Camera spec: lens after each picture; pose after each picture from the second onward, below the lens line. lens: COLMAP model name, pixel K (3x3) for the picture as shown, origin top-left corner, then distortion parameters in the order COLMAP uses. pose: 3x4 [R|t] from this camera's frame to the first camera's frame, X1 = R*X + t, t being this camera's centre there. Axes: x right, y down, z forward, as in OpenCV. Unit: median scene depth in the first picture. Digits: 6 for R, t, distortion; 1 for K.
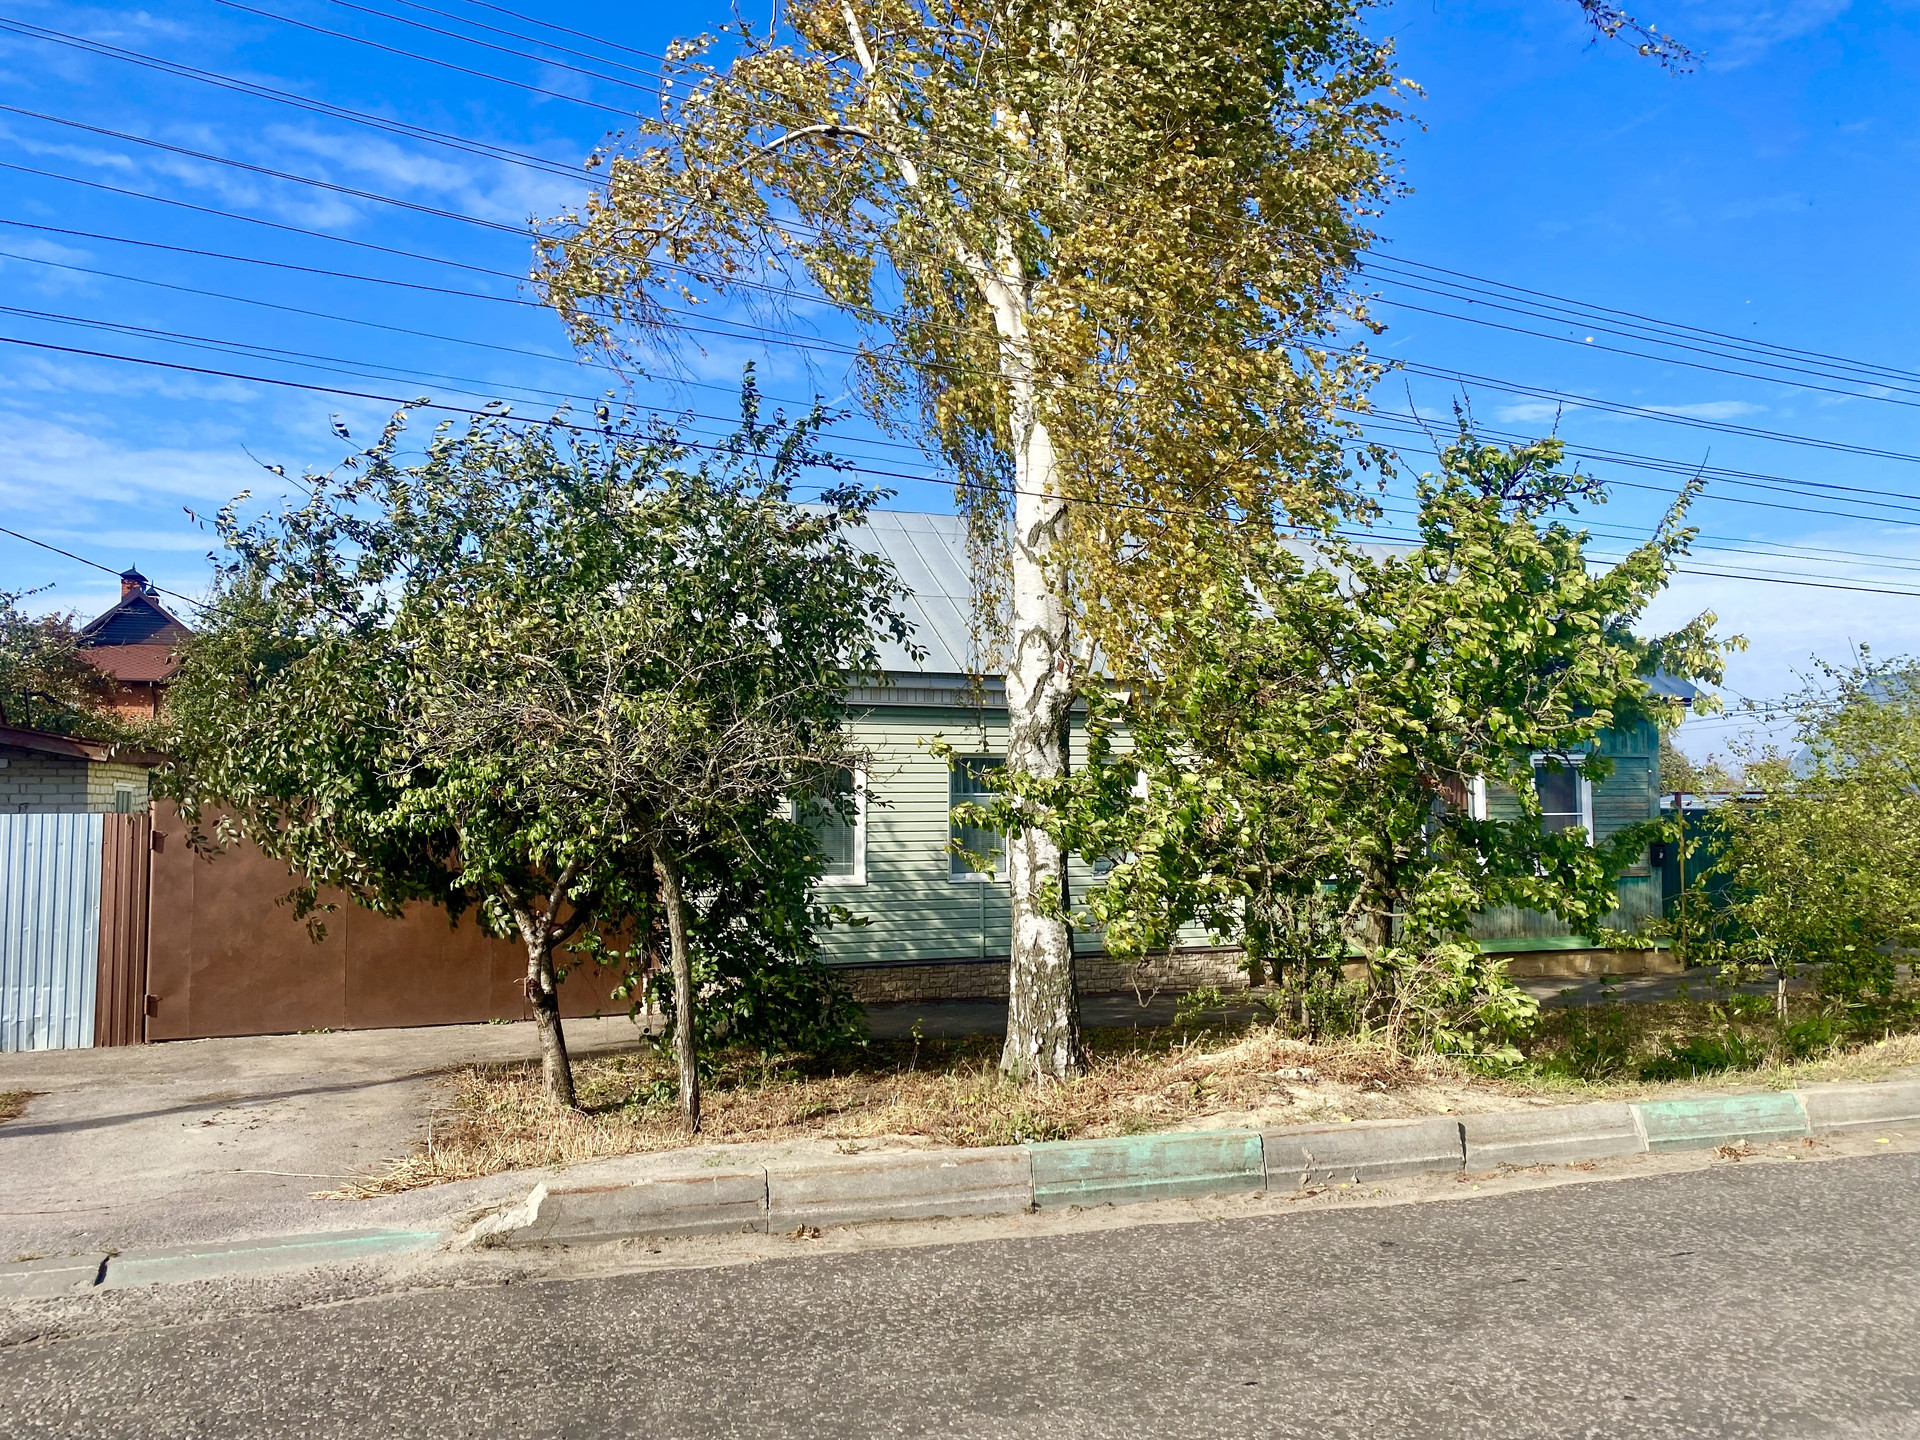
lens RADIAL K [[1471.3, 0, 960.0], [0, 1471.3, 720.0], [0, 0, 1]] dist [0.026392, -0.013590]
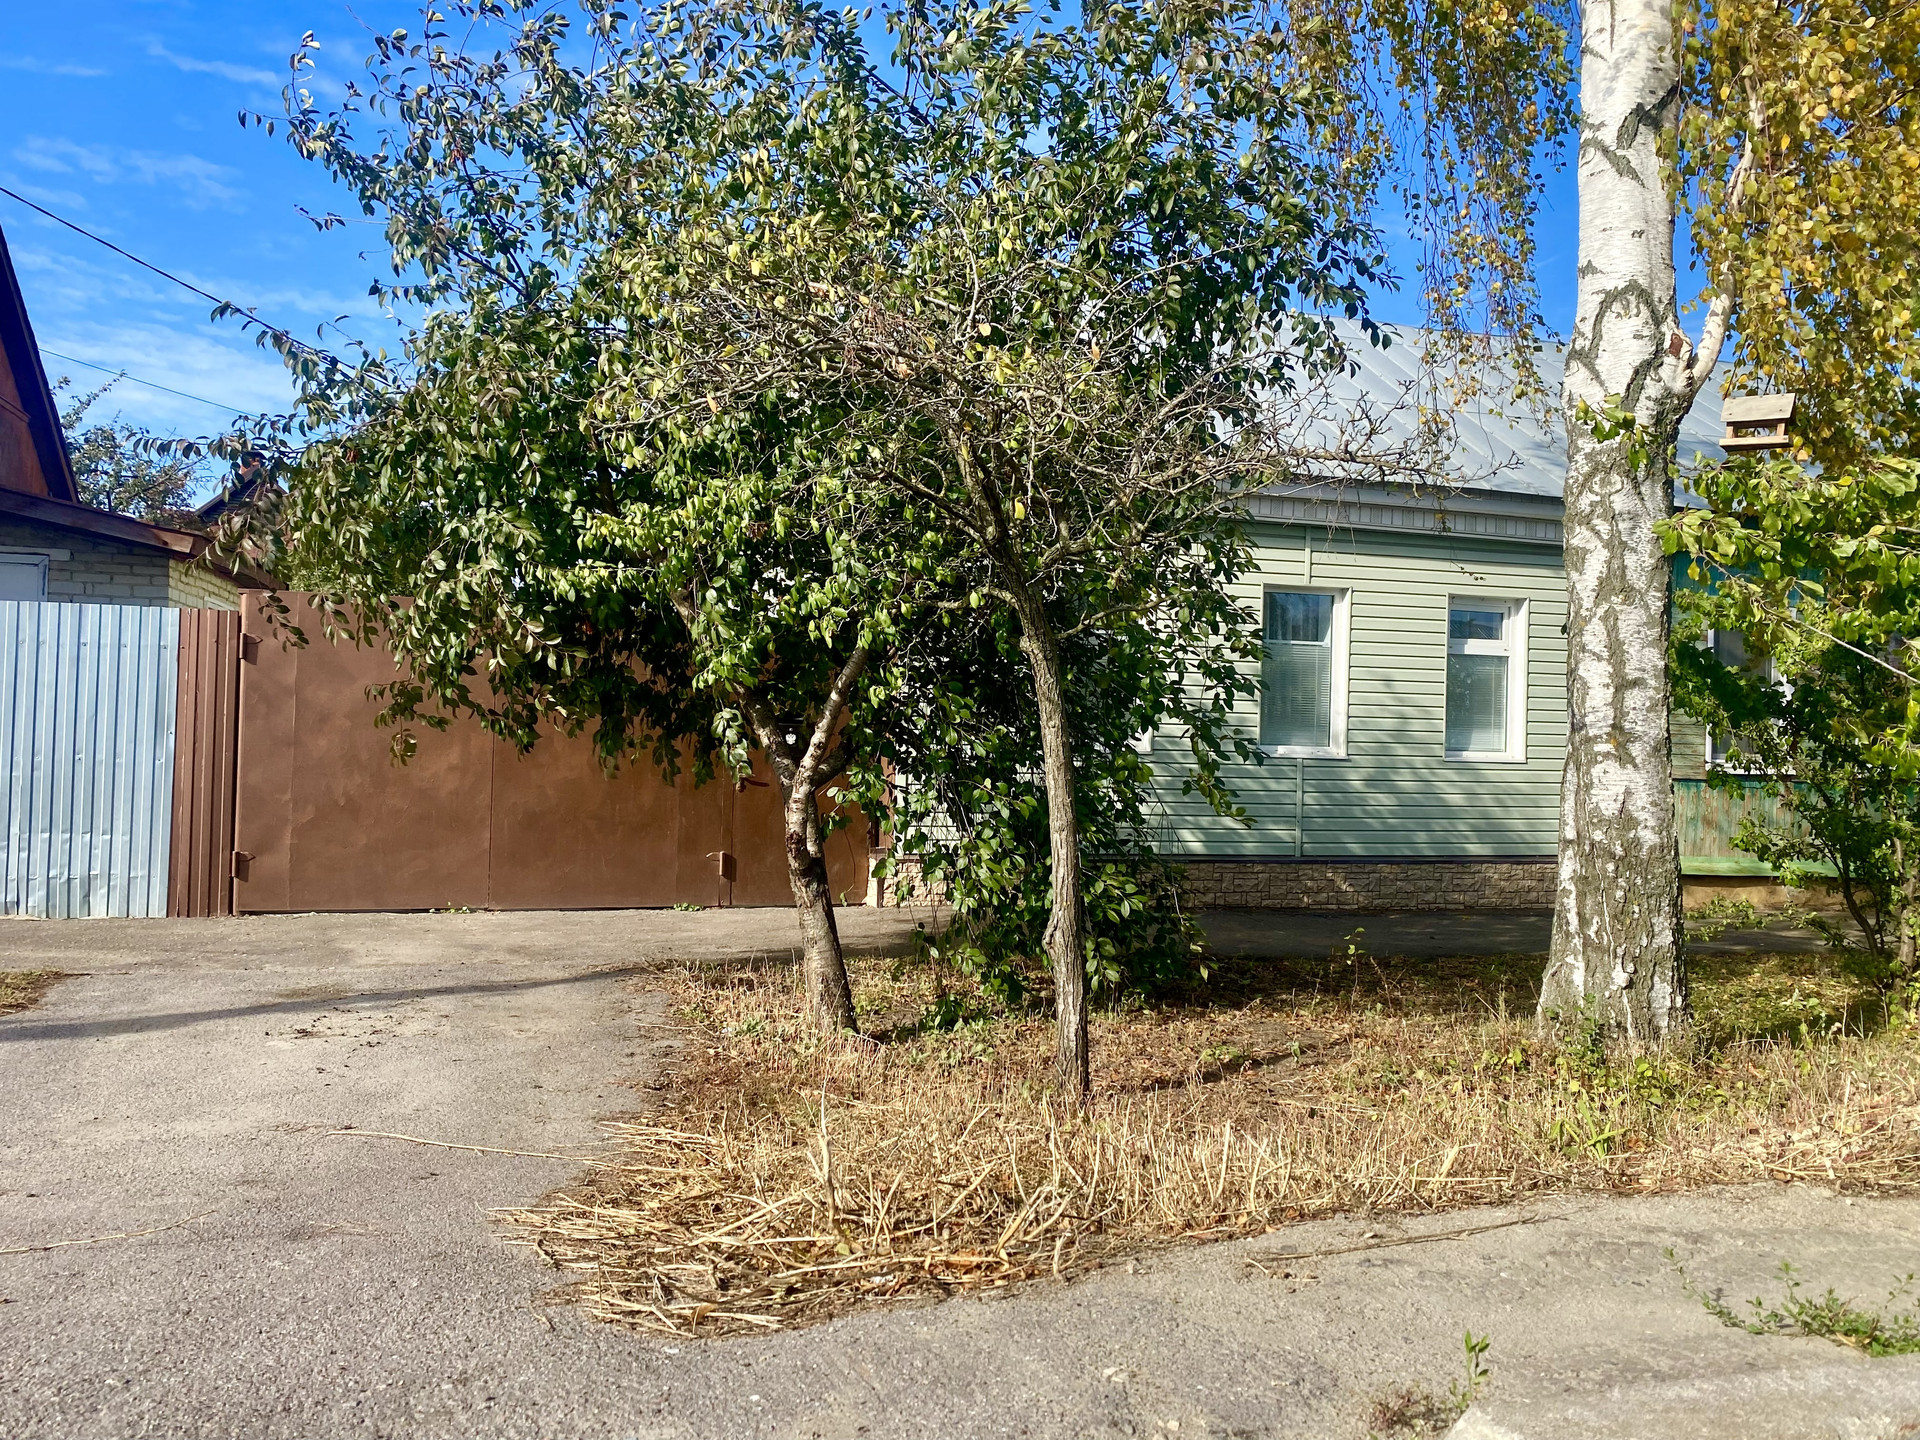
lens RADIAL K [[1567.9, 0, 955.4], [0, 1567.9, 711.8], [0, 0, 1]] dist [0.095761, -0.121312]
pose [[0.995210, 0.031480, -0.092553, -0.154533], [-0.026042, 0.997895, 0.059391, 0.078421], [0.094228, -0.056696, 0.993935, 0.323180]]
